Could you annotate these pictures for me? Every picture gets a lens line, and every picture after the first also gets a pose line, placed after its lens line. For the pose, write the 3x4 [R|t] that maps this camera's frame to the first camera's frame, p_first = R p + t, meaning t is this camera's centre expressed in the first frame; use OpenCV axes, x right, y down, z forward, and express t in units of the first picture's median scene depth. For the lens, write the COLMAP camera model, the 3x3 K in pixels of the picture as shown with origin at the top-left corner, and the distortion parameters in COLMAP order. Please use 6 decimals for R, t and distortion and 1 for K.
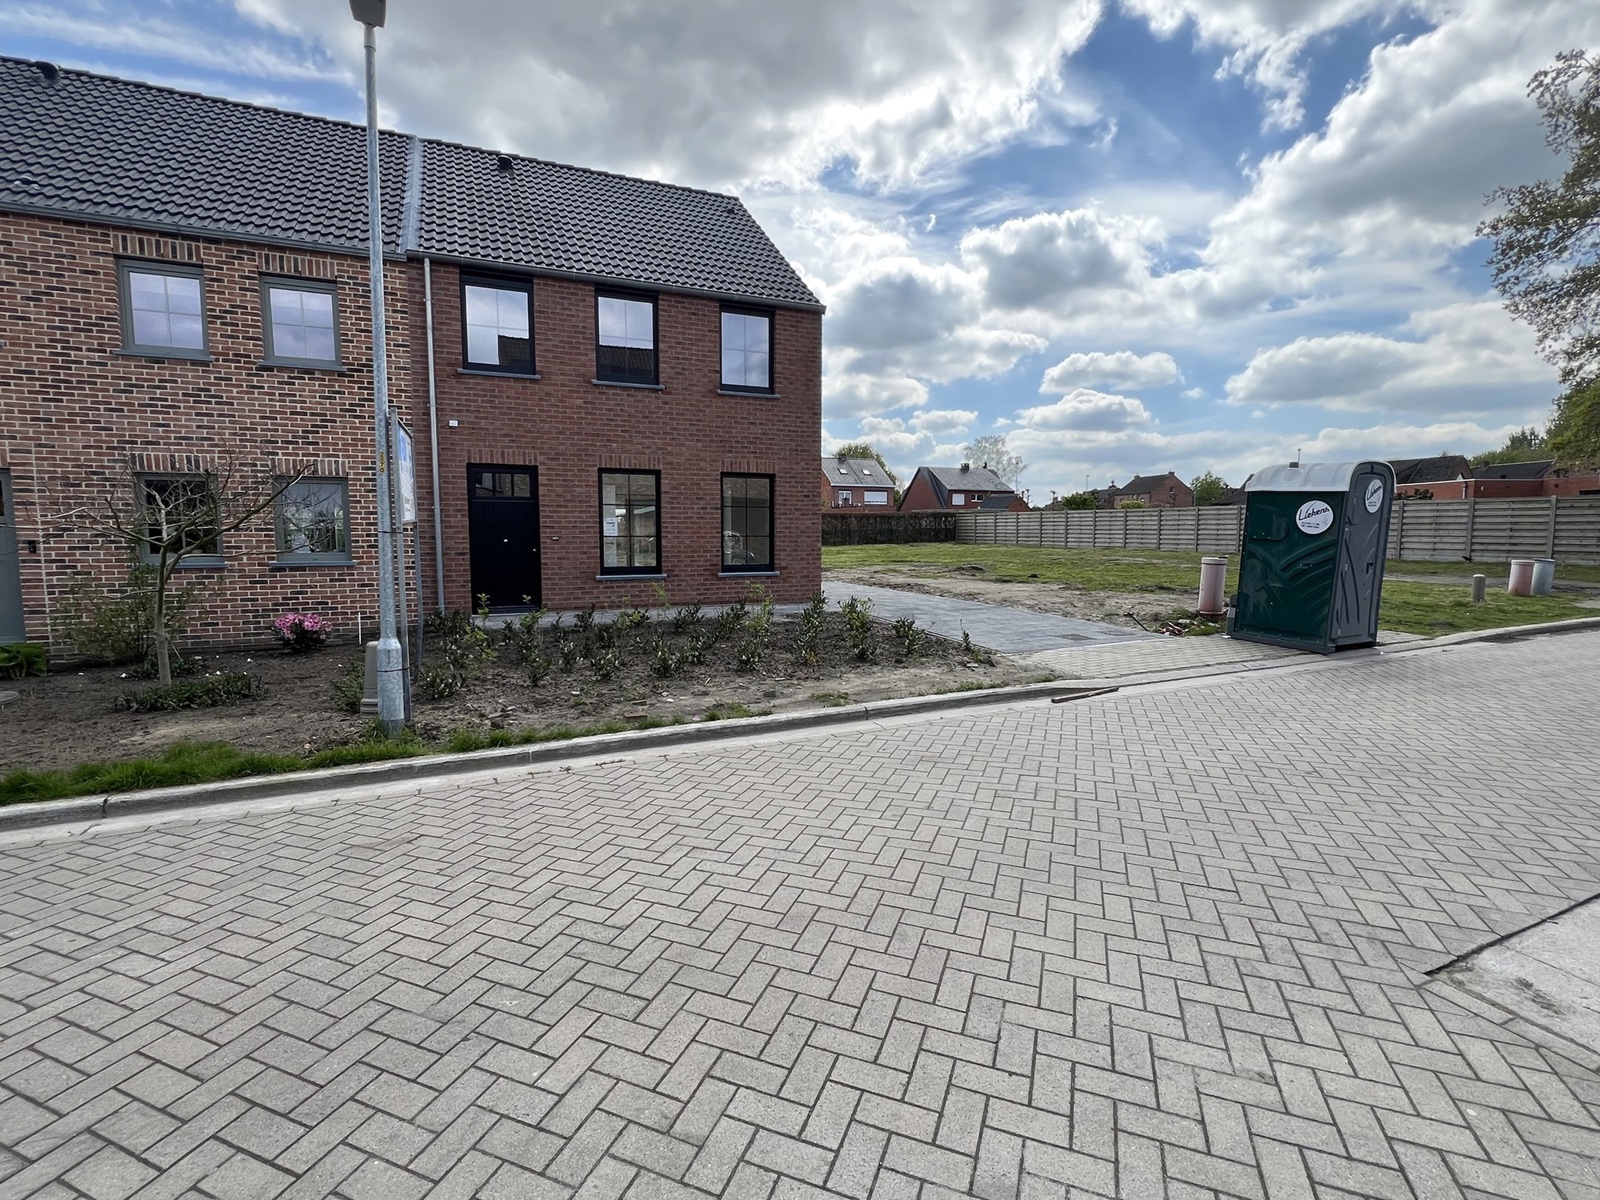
lens RADIAL K [[741.0, 0, 797.4], [0, 741.0, 607.8], [0, 0, 1]] dist [0.002234, -0.000236]
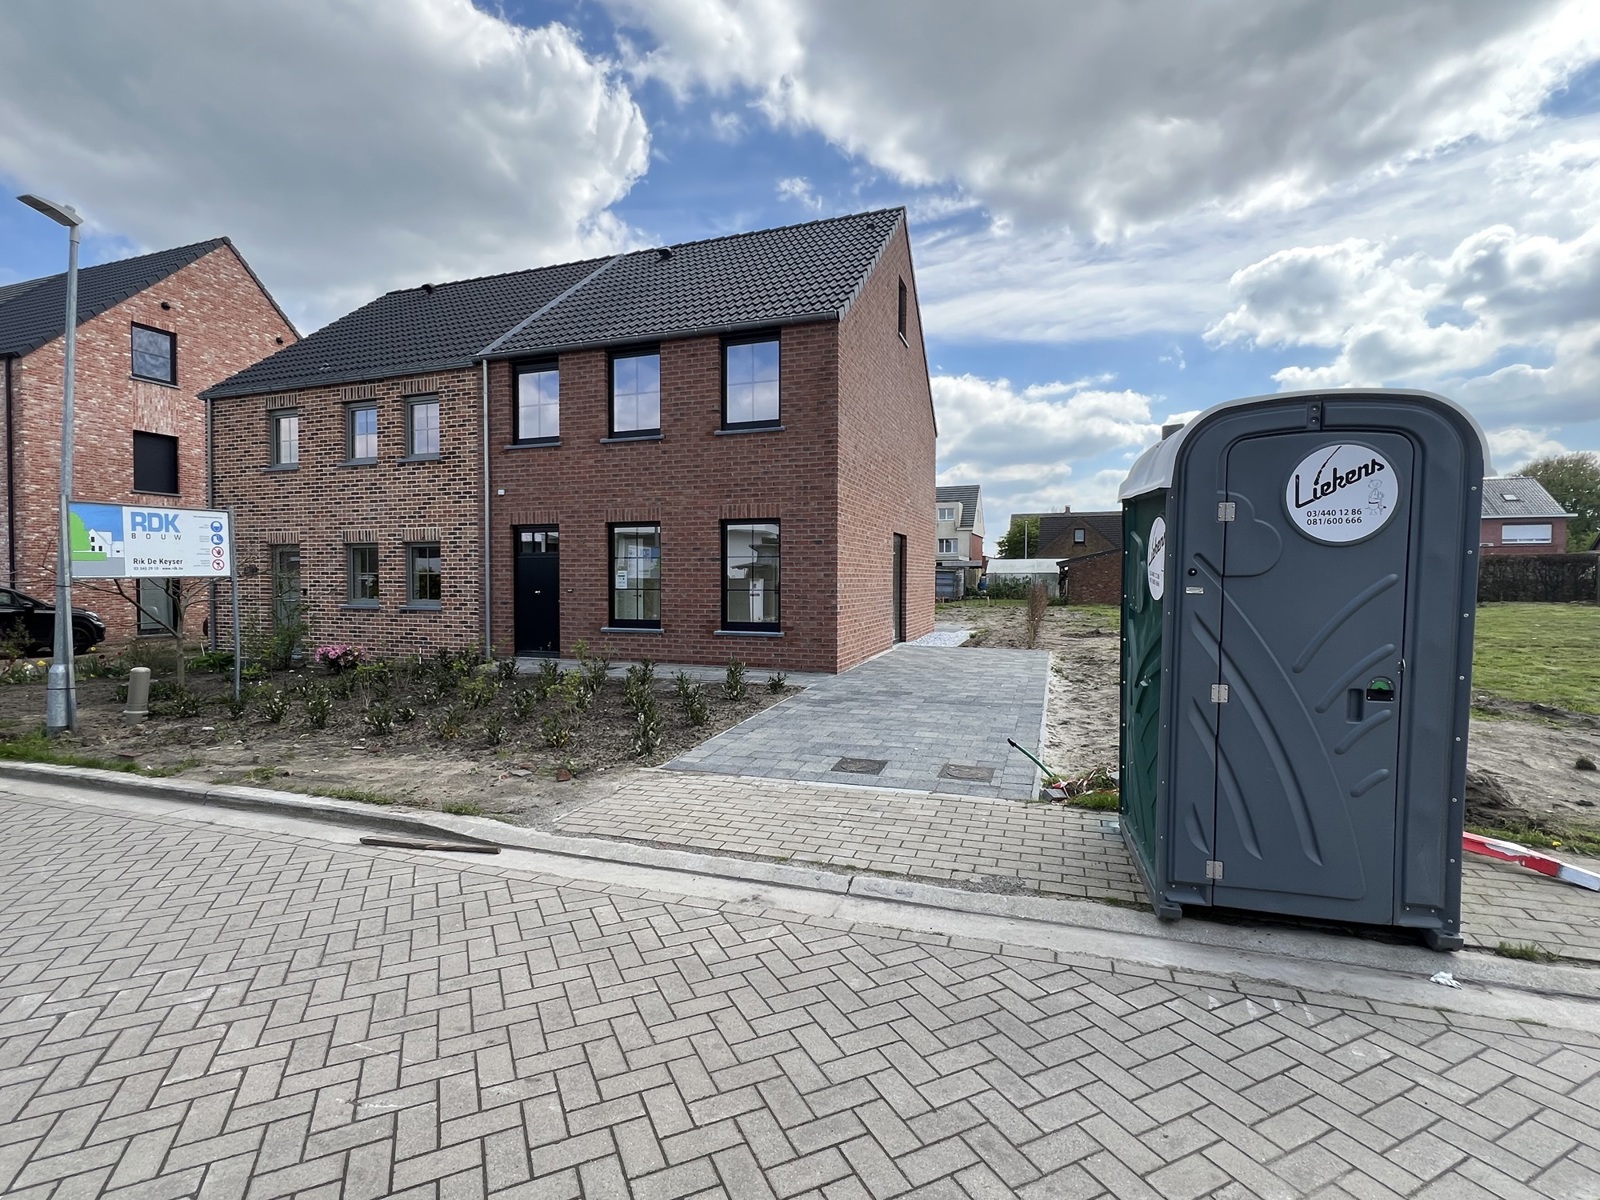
lens RADIAL K [[741.0, 0, 794.3], [0, 741.0, 599.3], [0, 0, 1]] dist [0.002234, -0.000236]
pose [[0.726298, 0.017266, -0.687163, 0.623867], [-0.073817, 0.995863, -0.052998, -0.047499], [0.683405, 0.089217, 0.724567, 0.440852]]
